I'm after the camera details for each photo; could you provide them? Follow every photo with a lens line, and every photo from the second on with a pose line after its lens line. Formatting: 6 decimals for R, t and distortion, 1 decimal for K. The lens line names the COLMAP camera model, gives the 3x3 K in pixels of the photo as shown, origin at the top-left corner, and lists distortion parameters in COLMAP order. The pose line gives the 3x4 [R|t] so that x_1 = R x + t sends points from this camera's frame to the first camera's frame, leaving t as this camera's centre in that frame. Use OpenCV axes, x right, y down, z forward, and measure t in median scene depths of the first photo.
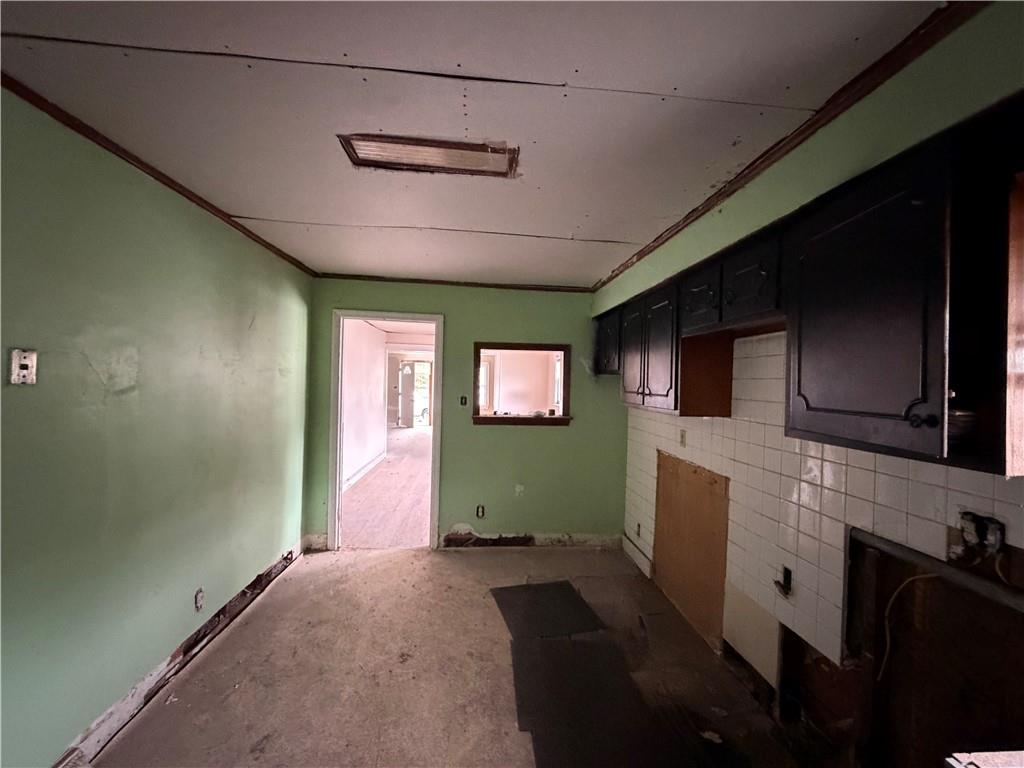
lens RADIAL K [[407.6, 0, 511.1], [0, 407.6, 385.1], [0, 0, 1]] dist [-0.000059, -0.000528]
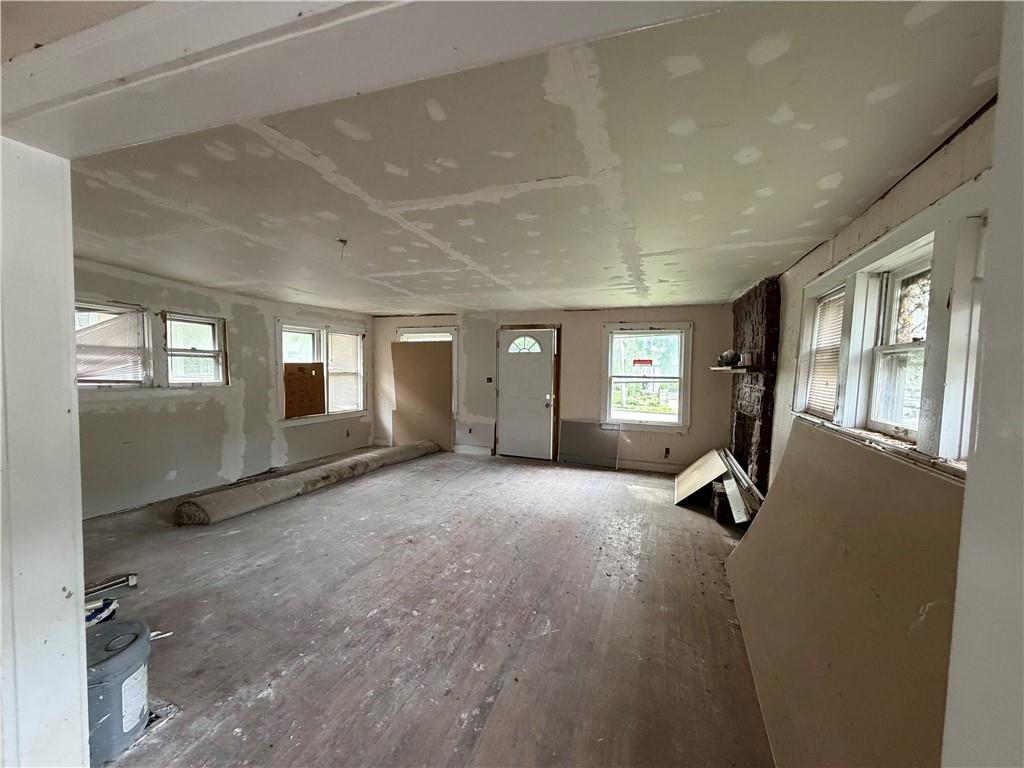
lens RADIAL K [[407.6, 0, 511.1], [0, 407.6, 385.1], [0, 0, 1]] dist [-0.000059, -0.000528]
pose [[0.911980, 0.014166, -0.409991, -0.189434], [-0.002039, 0.999548, 0.030000, -0.012345], [0.410231, -0.026523, 0.911596, 2.003568]]
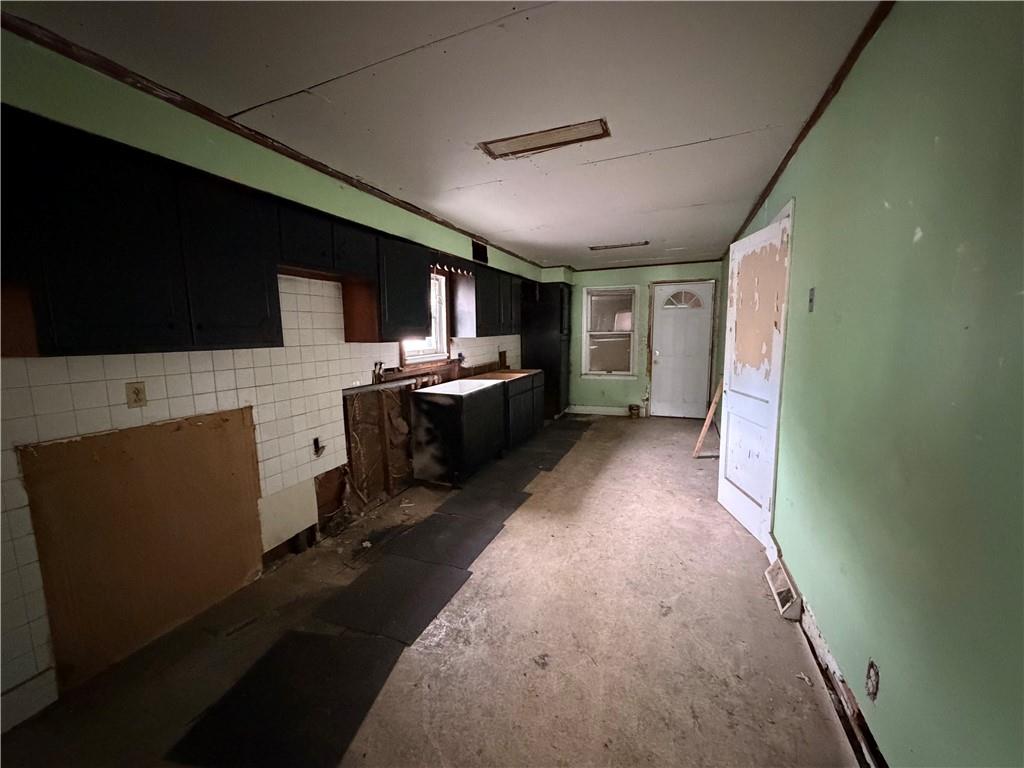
lens RADIAL K [[407.6, 0, 511.1], [0, 407.6, 385.1], [0, 0, 1]] dist [-0.000059, -0.000528]
pose [[-0.897391, -0.065388, 0.436365, -0.317187], [0.000870, 0.988694, 0.149942, 0.013197], [-0.441236, 0.134936, -0.887188, 1.014102]]
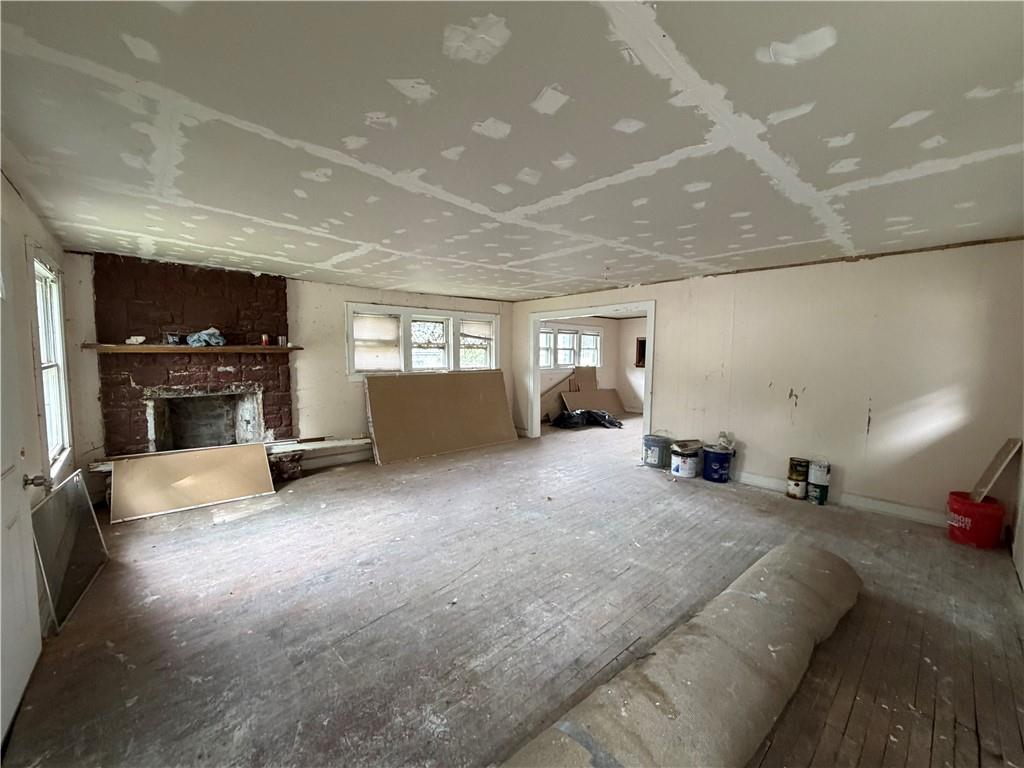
lens RADIAL K [[407.6, 0, 511.1], [0, 407.6, 385.1], [0, 0, 1]] dist [-0.000059, -0.000528]
pose [[-0.620175, -0.095442, 0.778636, -1.567553], [-0.018766, 0.994092, 0.106905, -0.062433], [-0.784239, 0.051687, -0.618302, 3.525224]]
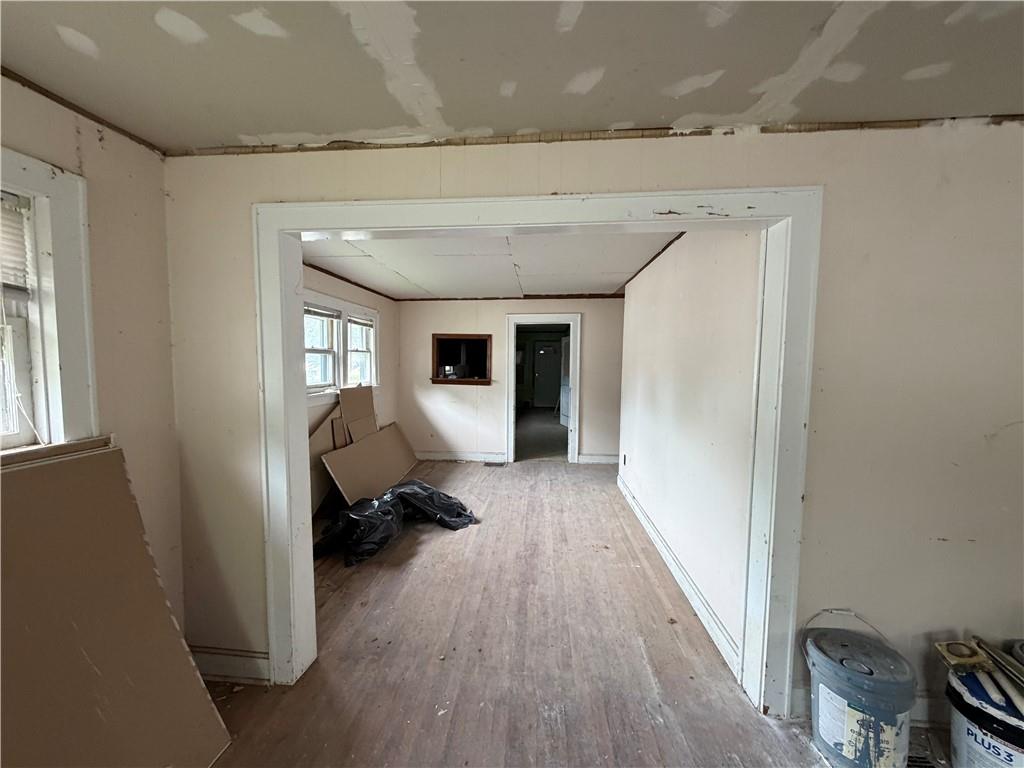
lens RADIAL K [[407.6, 0, 511.1], [0, 407.6, 385.1], [0, 0, 1]] dist [-0.000059, -0.000528]
pose [[-0.986880, -0.047336, 0.154358, -0.436821], [-0.036234, 0.996603, 0.073958, -0.027449], [-0.157335, 0.067394, -0.985243, 2.662151]]
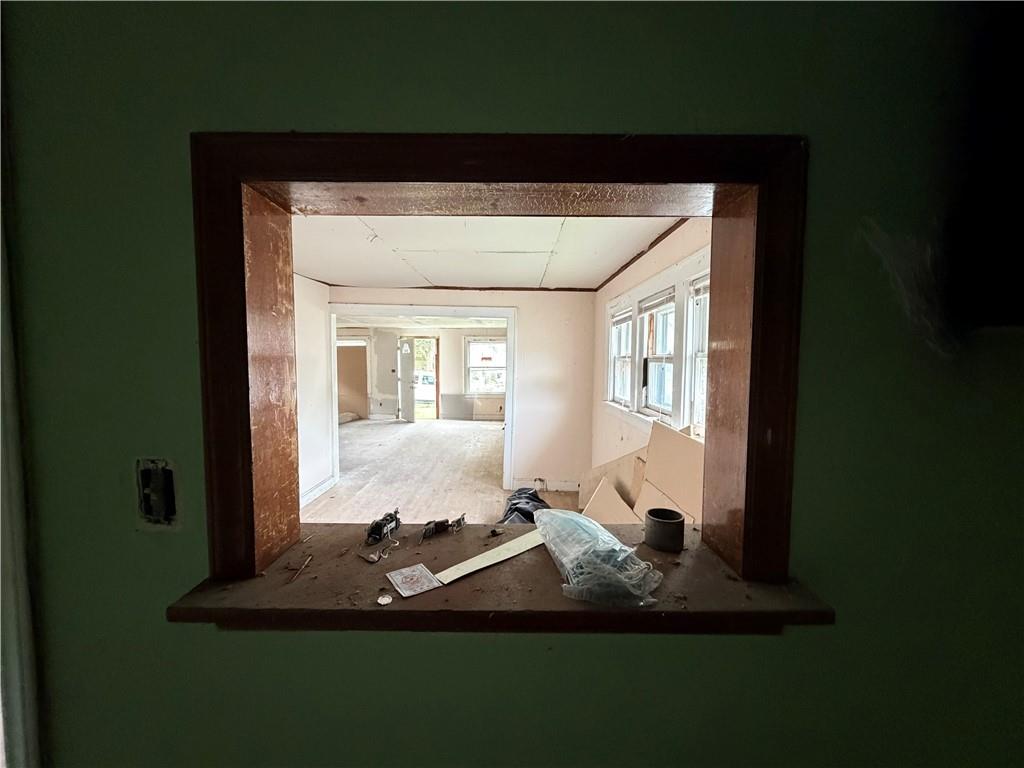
lens RADIAL K [[407.6, 0, 511.1], [0, 407.6, 385.1], [0, 0, 1]] dist [-0.000059, -0.000528]
pose [[0.996044, -0.010277, -0.088269, 0.046736], [0.014777, 0.998616, 0.050480, -0.013633], [0.087628, -0.051584, 0.994817, 0.847641]]
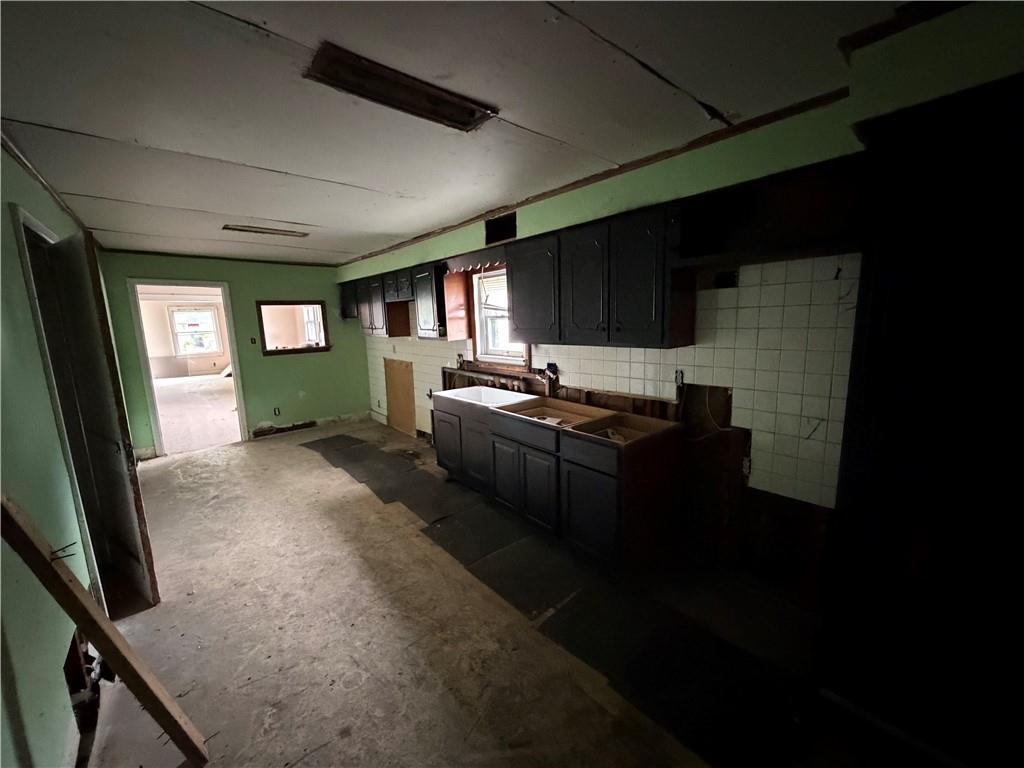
lens RADIAL K [[407.6, 0, 511.1], [0, 407.6, 385.1], [0, 0, 1]] dist [-0.000059, -0.000528]
pose [[0.811910, -0.142064, 0.566233, -0.218763], [0.051969, 0.983676, 0.172280, -0.010623], [-0.581465, -0.110449, 0.806039, -0.772291]]
